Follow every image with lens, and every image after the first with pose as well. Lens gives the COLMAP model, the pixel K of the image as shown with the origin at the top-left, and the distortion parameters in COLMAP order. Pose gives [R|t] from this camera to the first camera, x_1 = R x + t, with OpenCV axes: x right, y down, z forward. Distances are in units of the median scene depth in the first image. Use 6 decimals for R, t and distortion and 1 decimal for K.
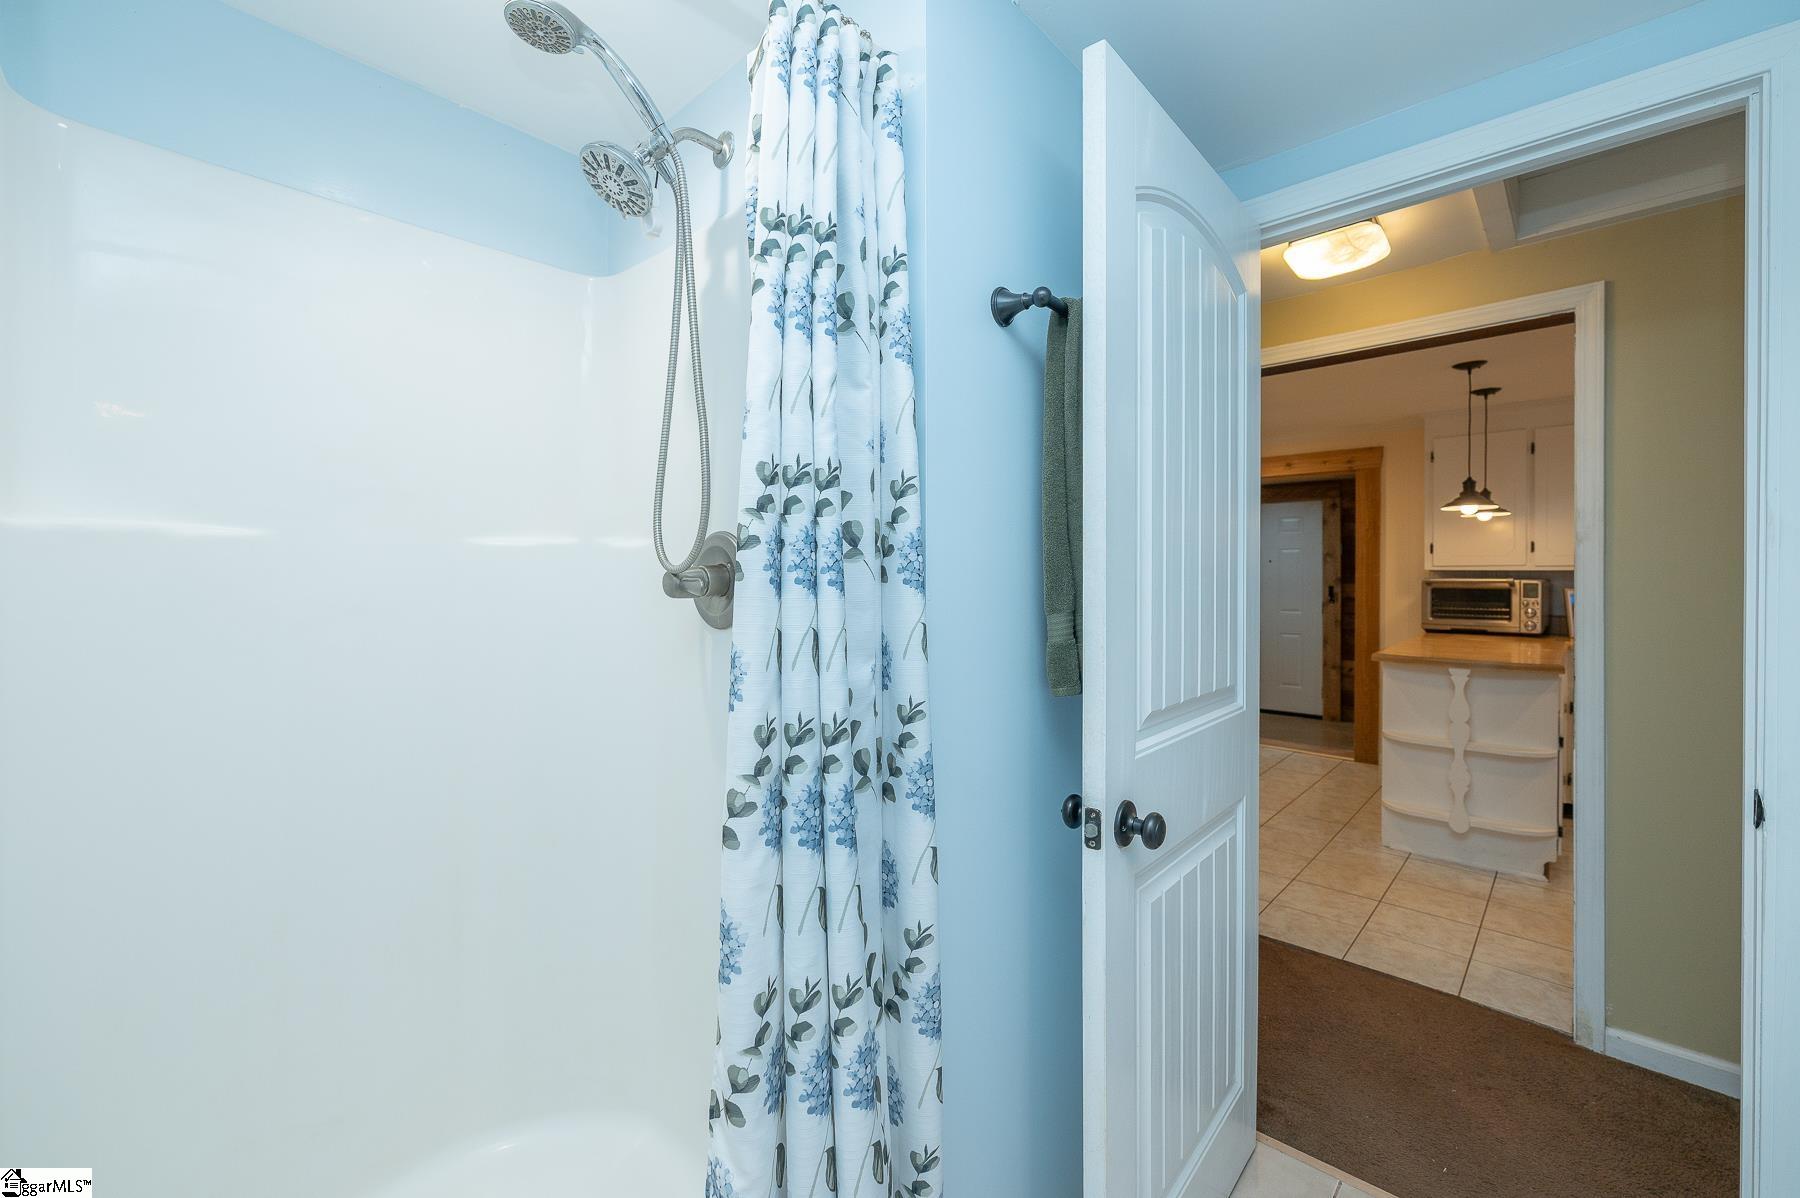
lens RADIAL K [[743.1, 0, 872.6], [0, 743.1, 578.1], [0, 0, 1]] dist [0.001639, -0.000116]
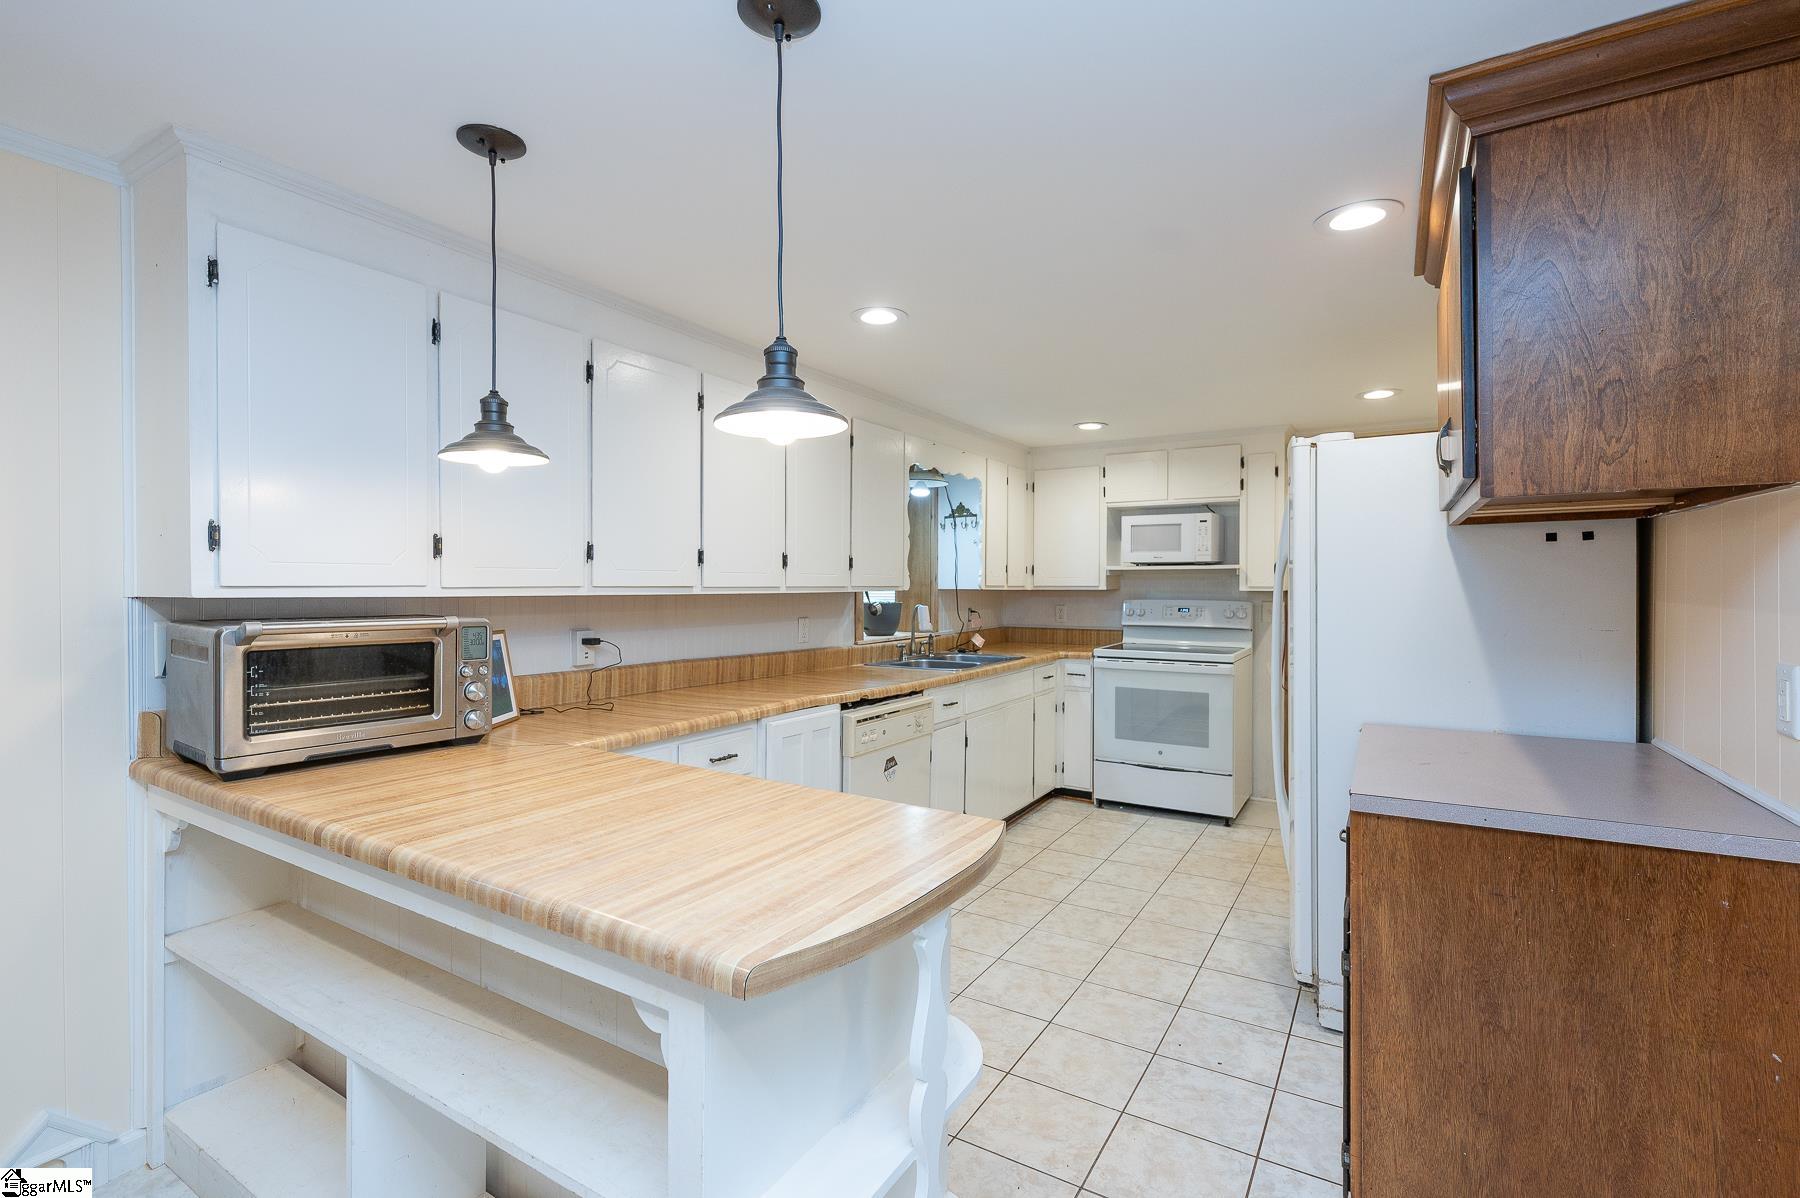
lens RADIAL K [[802.4, 0, 880.0], [0, 802.4, 589.9], [0, 0, 1]] dist [-0.000790, -0.000303]
pose [[-0.186305, -0.006086, 0.982473, 0.237876], [0.002986, 0.999973, 0.006761, -0.011921], [-0.982487, 0.004193, -0.186281, 0.563858]]
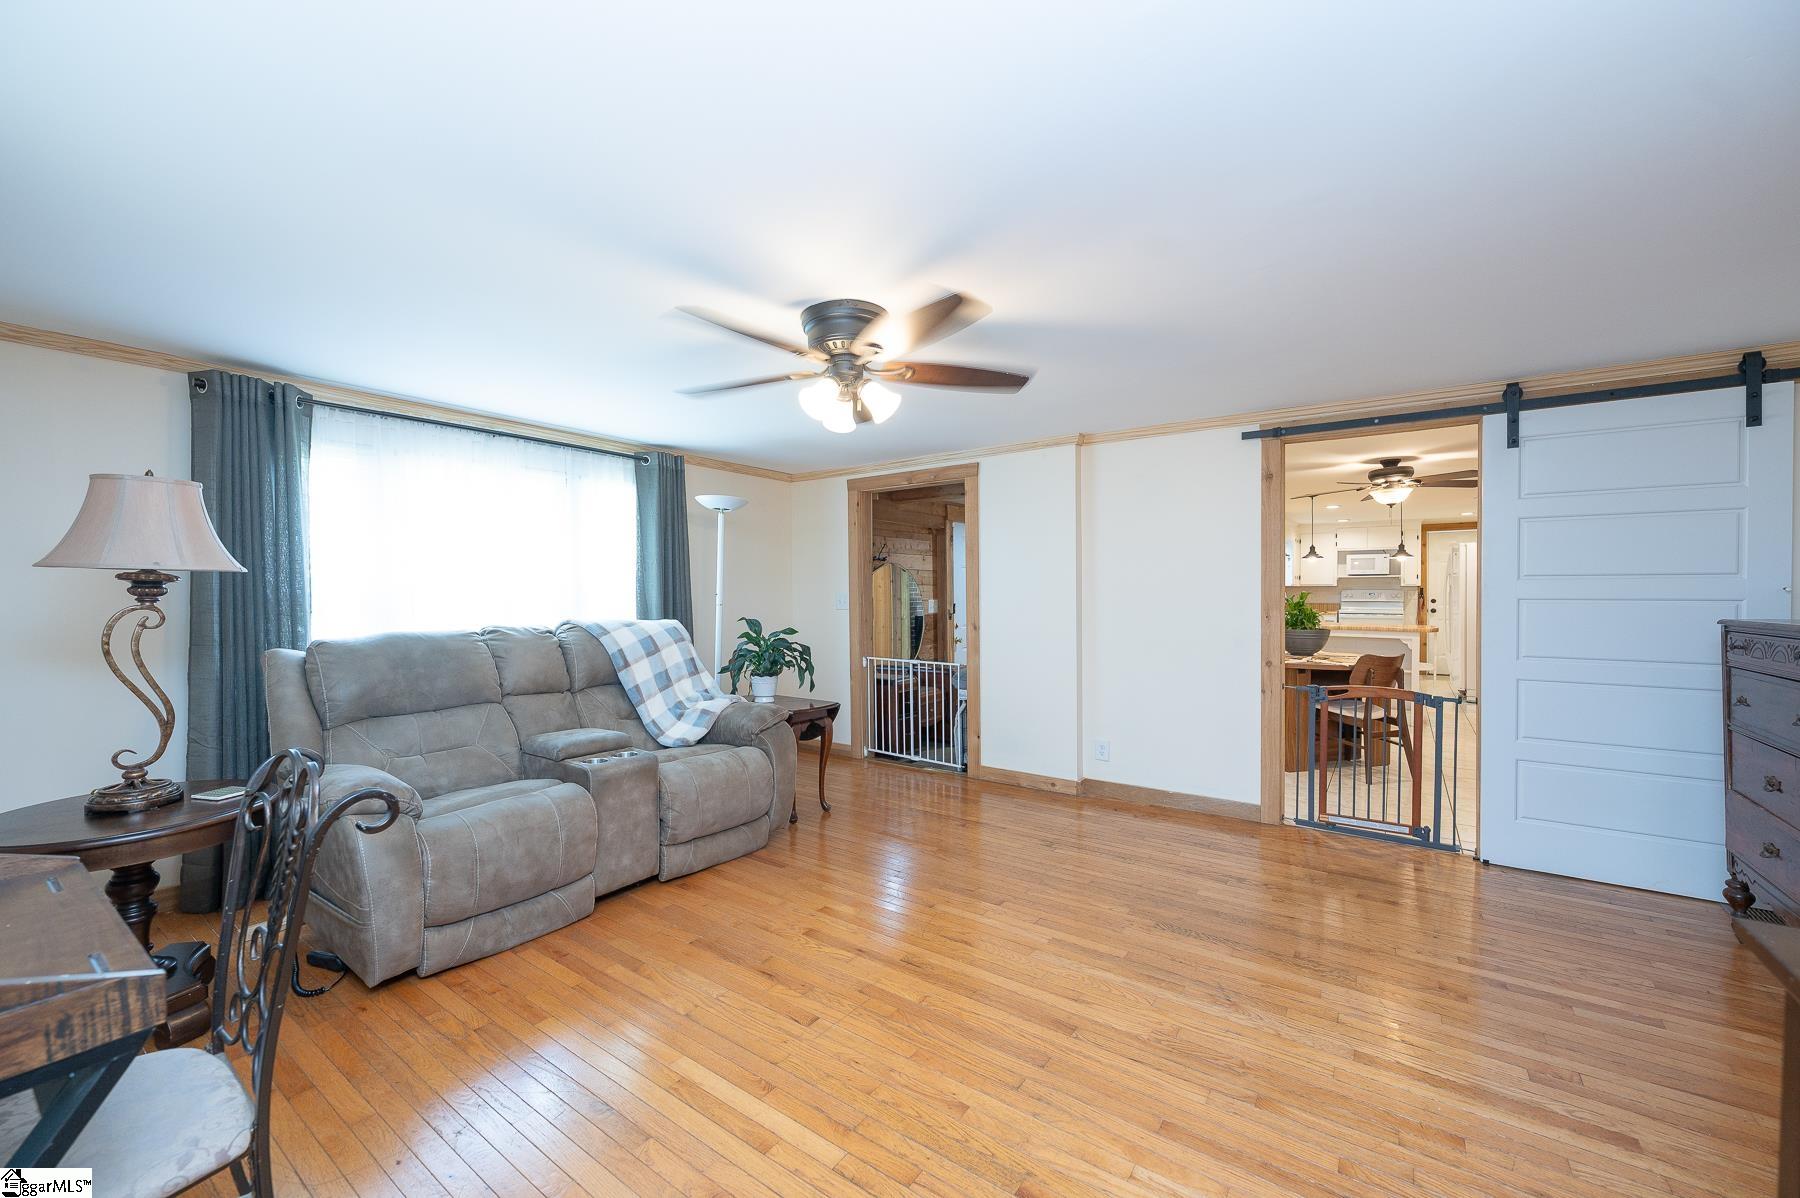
lens RADIAL K [[706.3, 0, 900.0], [0, 706.3, 599.0], [0, 0, 1]] dist [-0.002714, -0.000133]
pose [[-0.147294, -0.016637, 0.988953, -0.535767], [0.010509, 0.999776, 0.018385, -0.016569], [-0.989037, 0.013101, -0.147086, 1.491442]]
